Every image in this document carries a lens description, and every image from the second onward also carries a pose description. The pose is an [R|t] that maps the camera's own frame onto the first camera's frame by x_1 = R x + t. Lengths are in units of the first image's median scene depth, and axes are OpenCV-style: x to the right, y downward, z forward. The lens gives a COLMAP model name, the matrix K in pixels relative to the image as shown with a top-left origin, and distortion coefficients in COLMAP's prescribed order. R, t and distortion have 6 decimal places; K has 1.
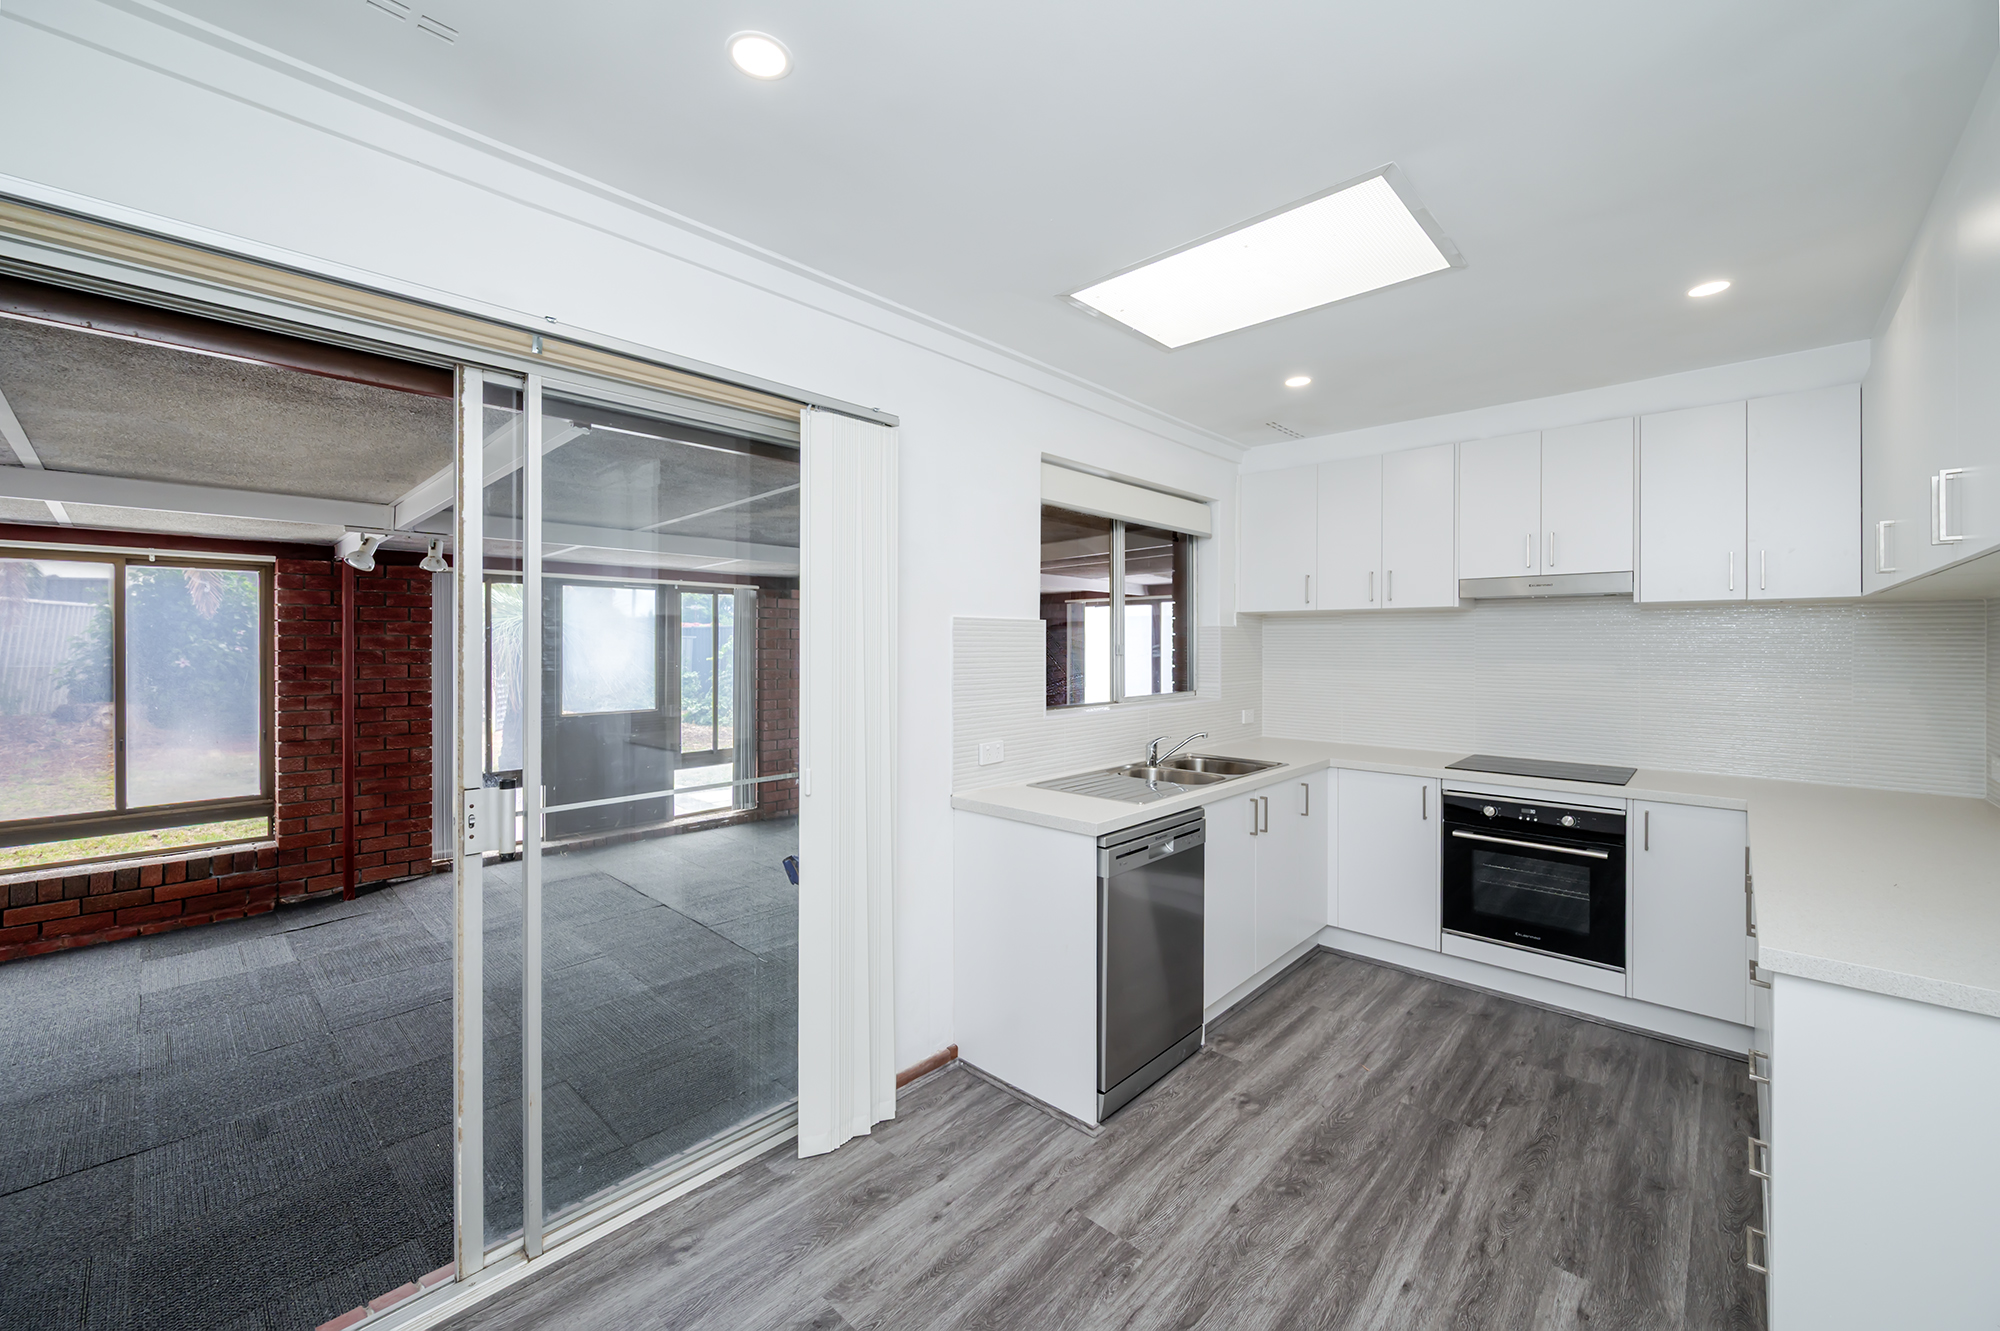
lens RADIAL K [[793.1, 0, 1000.9], [0, 793.1, 636.8], [0, 0, 1]] dist [-0.001427, -0.000160]
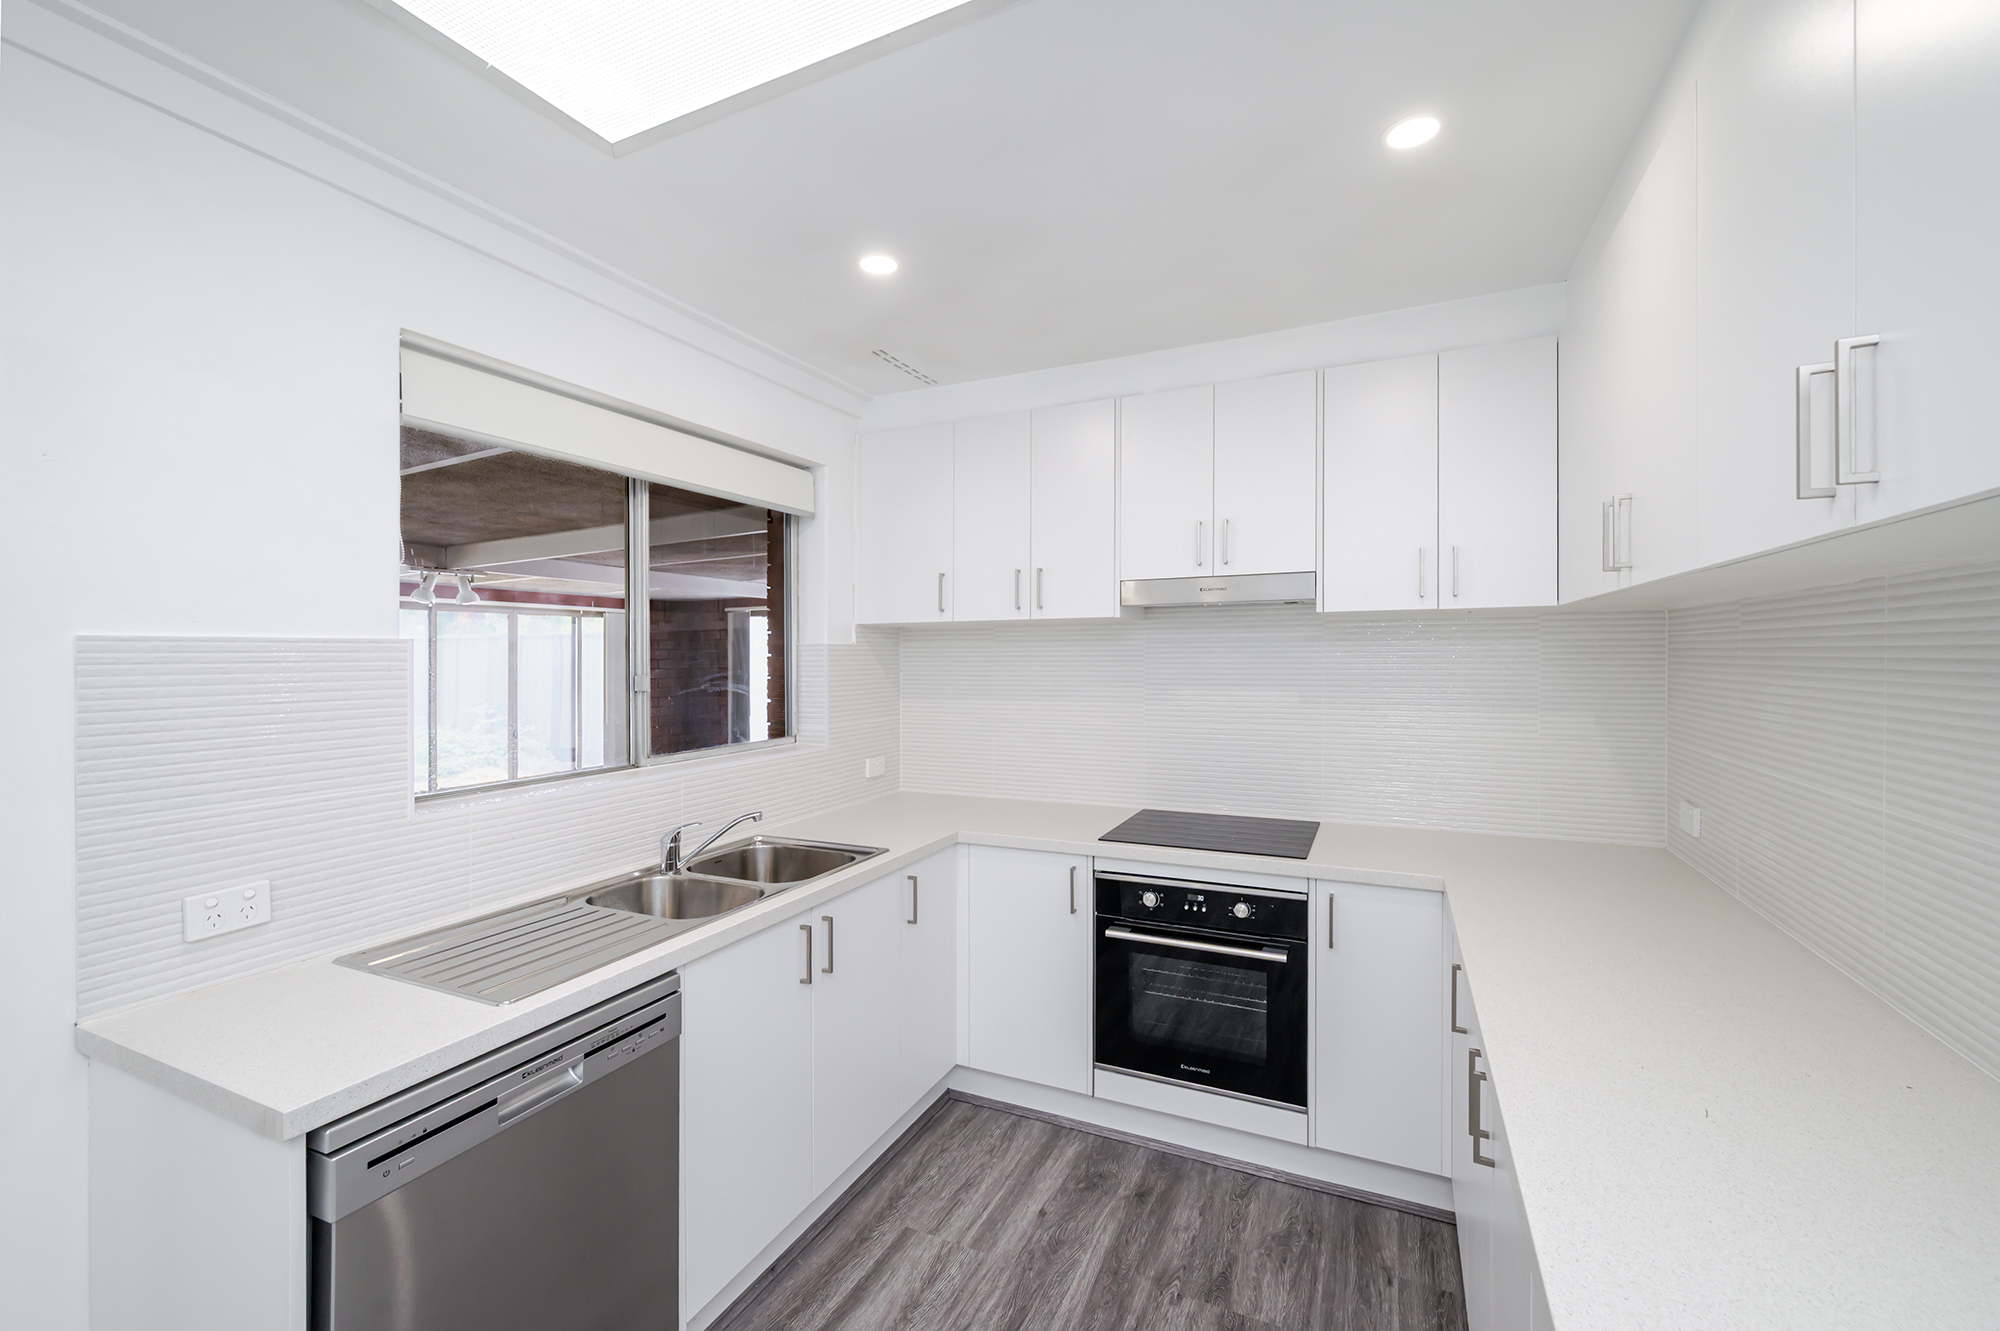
lens RADIAL K [[835.0, 0, 1000.0], [0, 835.0, 665.5], [0, 0, 1]] dist [0.002117, 0.000124]
pose [[0.951439, -0.014424, 0.307498, 0.257279], [0.008153, 0.999732, 0.021670, -0.012223], [-0.307729, -0.018111, 0.951302, 0.322951]]
